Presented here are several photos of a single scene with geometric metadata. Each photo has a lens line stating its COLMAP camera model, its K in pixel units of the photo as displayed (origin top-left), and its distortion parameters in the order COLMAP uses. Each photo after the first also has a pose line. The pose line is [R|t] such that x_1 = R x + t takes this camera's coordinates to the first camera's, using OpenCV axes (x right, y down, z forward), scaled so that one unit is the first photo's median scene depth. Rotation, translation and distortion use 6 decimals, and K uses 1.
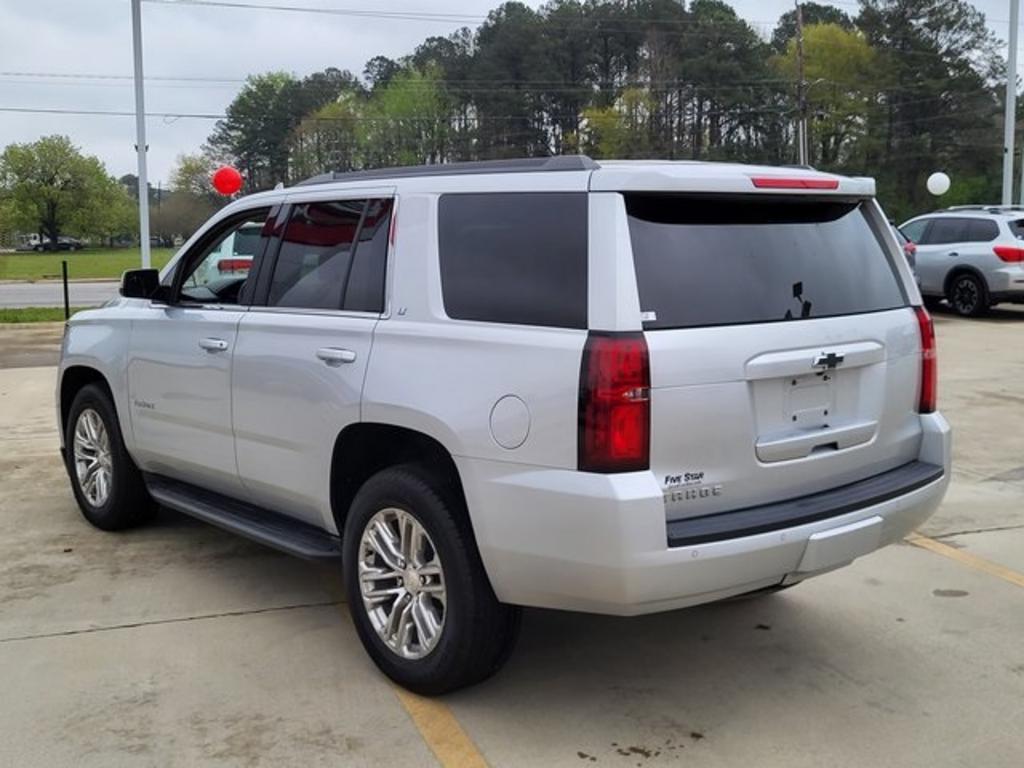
lens RADIAL K [[1152.1, 0, 472.2], [0, 1152.1, 383.9], [0, 0, 1]] dist [0.016643, -0.004471]
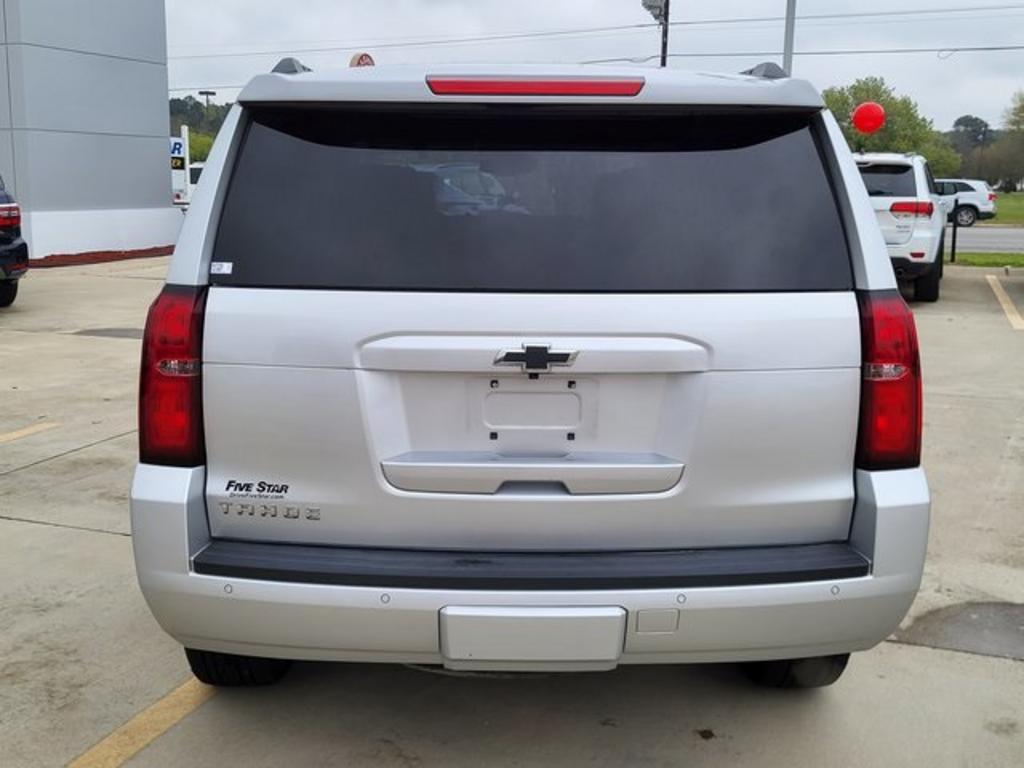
lens RADIAL K [[1133.5, 0, 508.4], [0, 1133.5, 380.0], [0, 0, 1]] dist [0.051277, -0.025641]
pose [[0.781519, 0.126338, -0.610955, 0.689902], [-0.097845, 0.991984, 0.079969, -0.057328], [0.616161, -0.002719, 0.787616, 0.474982]]
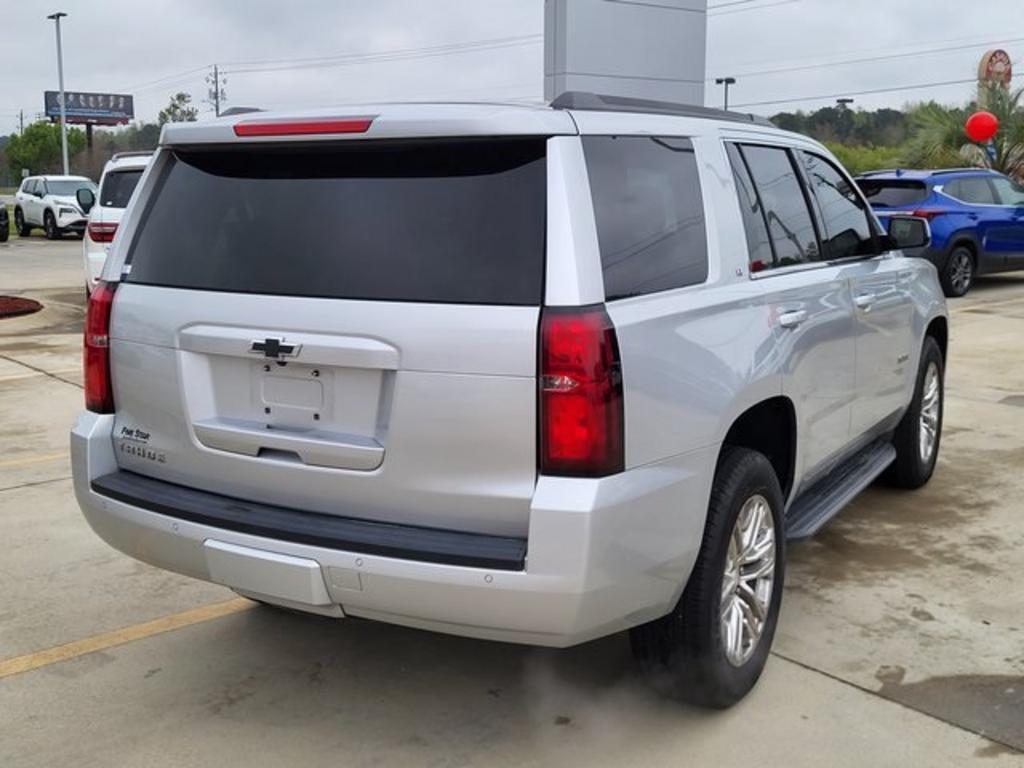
lens RADIAL K [[1133.5, 0, 508.4], [0, 1133.5, 380.0], [0, 0, 1]] dist [0.051277, -0.025641]
pose [[0.351013, 0.167247, -0.921314, 1.098967], [-0.121039, 0.983769, 0.132469, -0.123043], [0.928515, 0.065017, 0.365559, 0.855436]]
